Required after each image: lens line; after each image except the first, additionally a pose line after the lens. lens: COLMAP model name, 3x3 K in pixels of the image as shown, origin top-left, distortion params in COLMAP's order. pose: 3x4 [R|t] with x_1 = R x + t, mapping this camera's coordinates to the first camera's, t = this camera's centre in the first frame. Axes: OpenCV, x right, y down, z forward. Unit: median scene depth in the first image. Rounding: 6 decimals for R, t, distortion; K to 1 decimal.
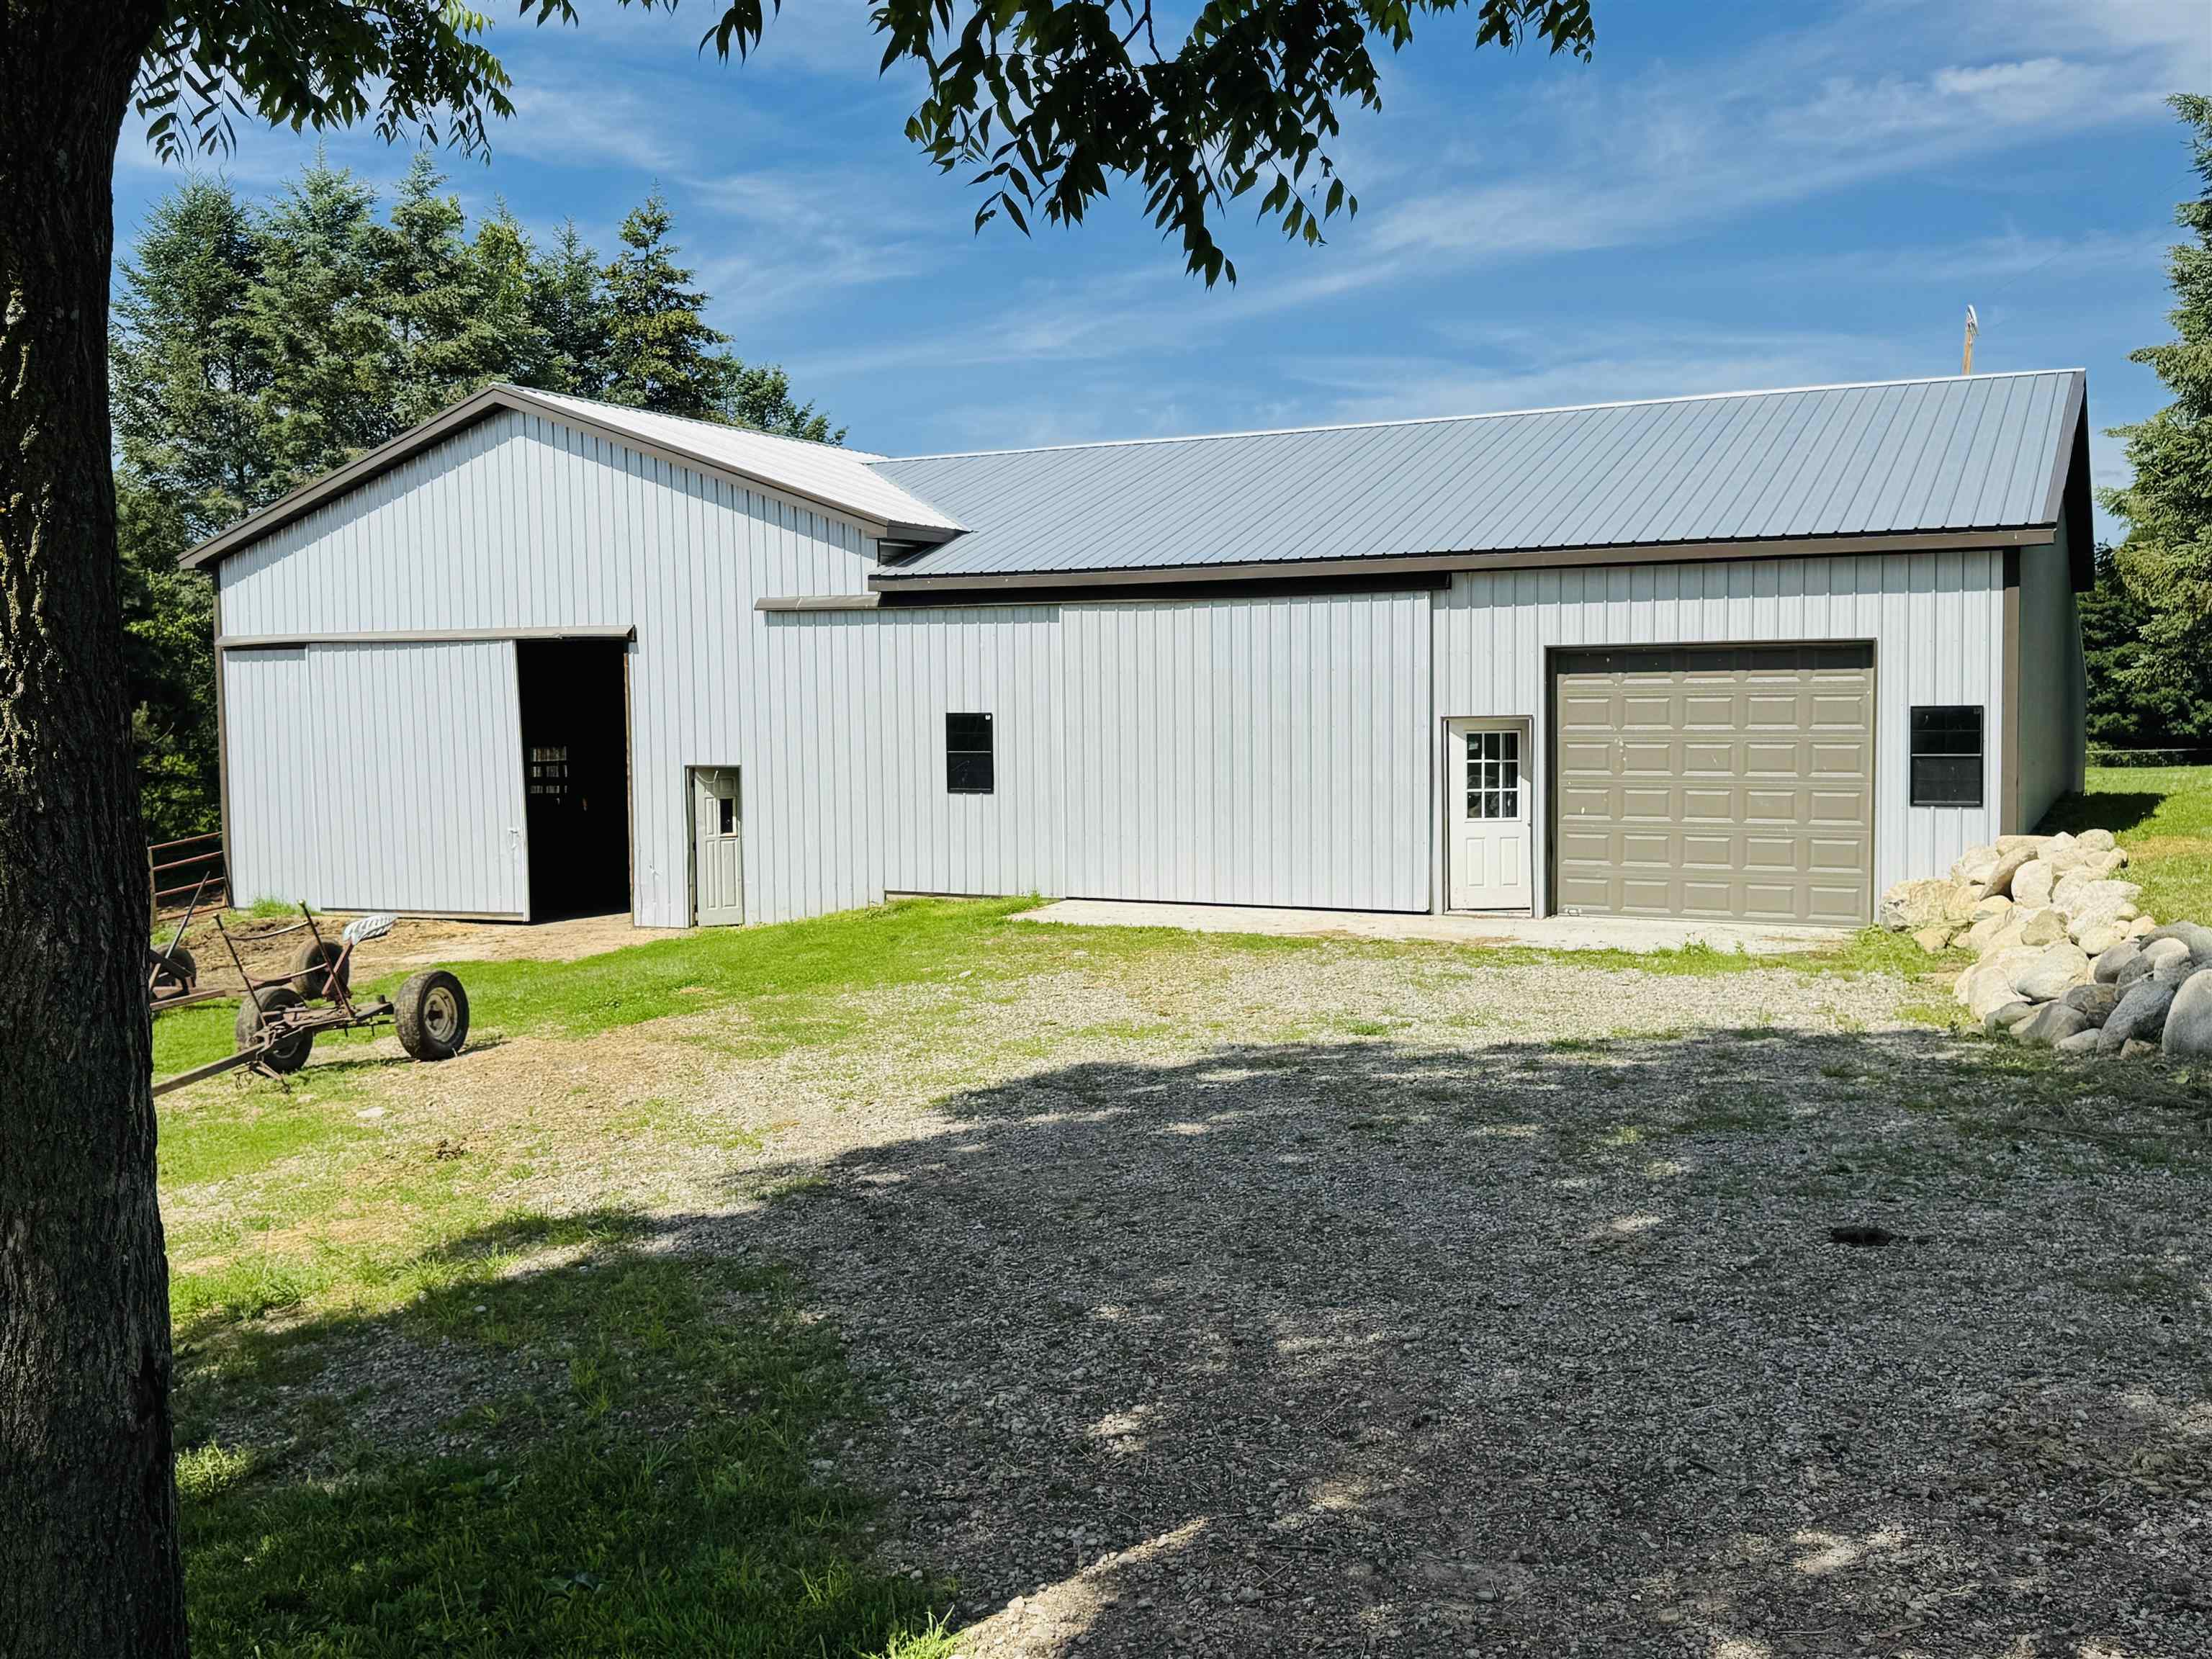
lens RADIAL K [[2083.7, 0, 1111.4], [0, 2083.7, 843.0], [0, 0, 1]] dist [0.059320, 0.000000]
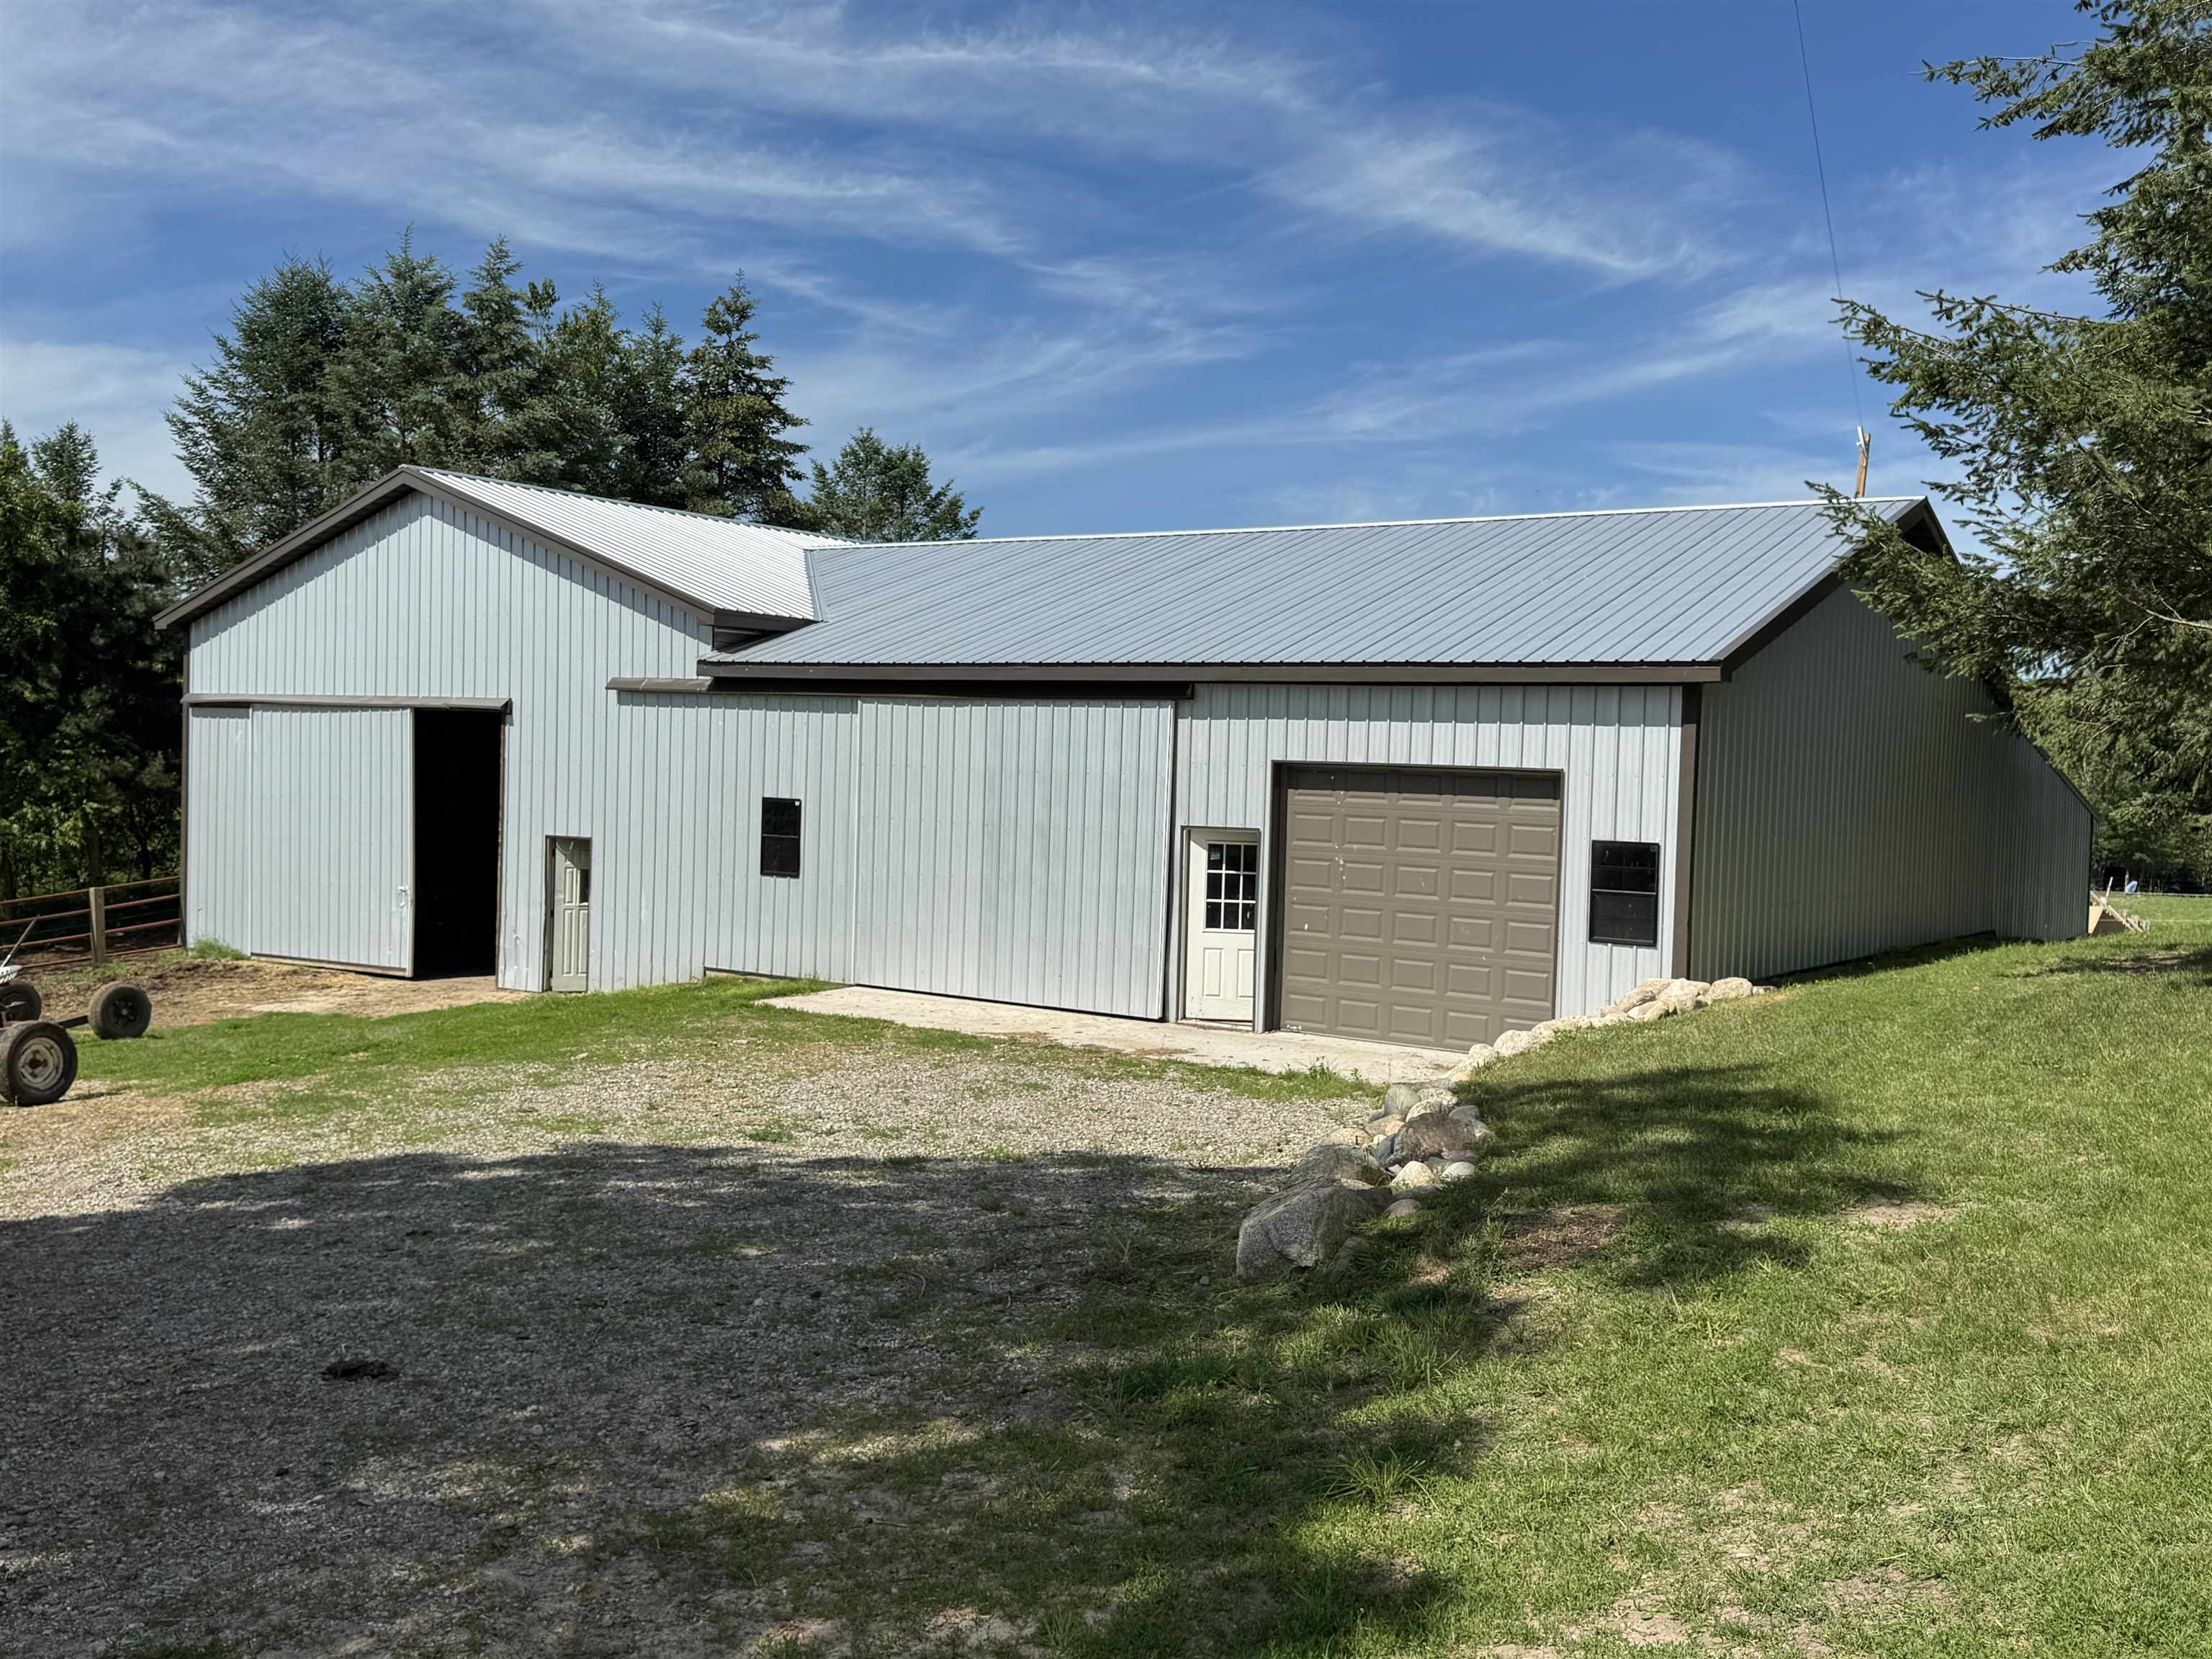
lens RADIAL K [[2083.7, 0, 1167.1], [0, 2083.7, 863.9], [0, 0, 1]] dist [0.059320, 0.000000]
pose [[0.991678, 0.051312, -0.118072, 0.230874], [-0.054529, 0.998219, -0.024179, -0.015006], [0.116621, 0.030417, 0.992711, 0.004586]]
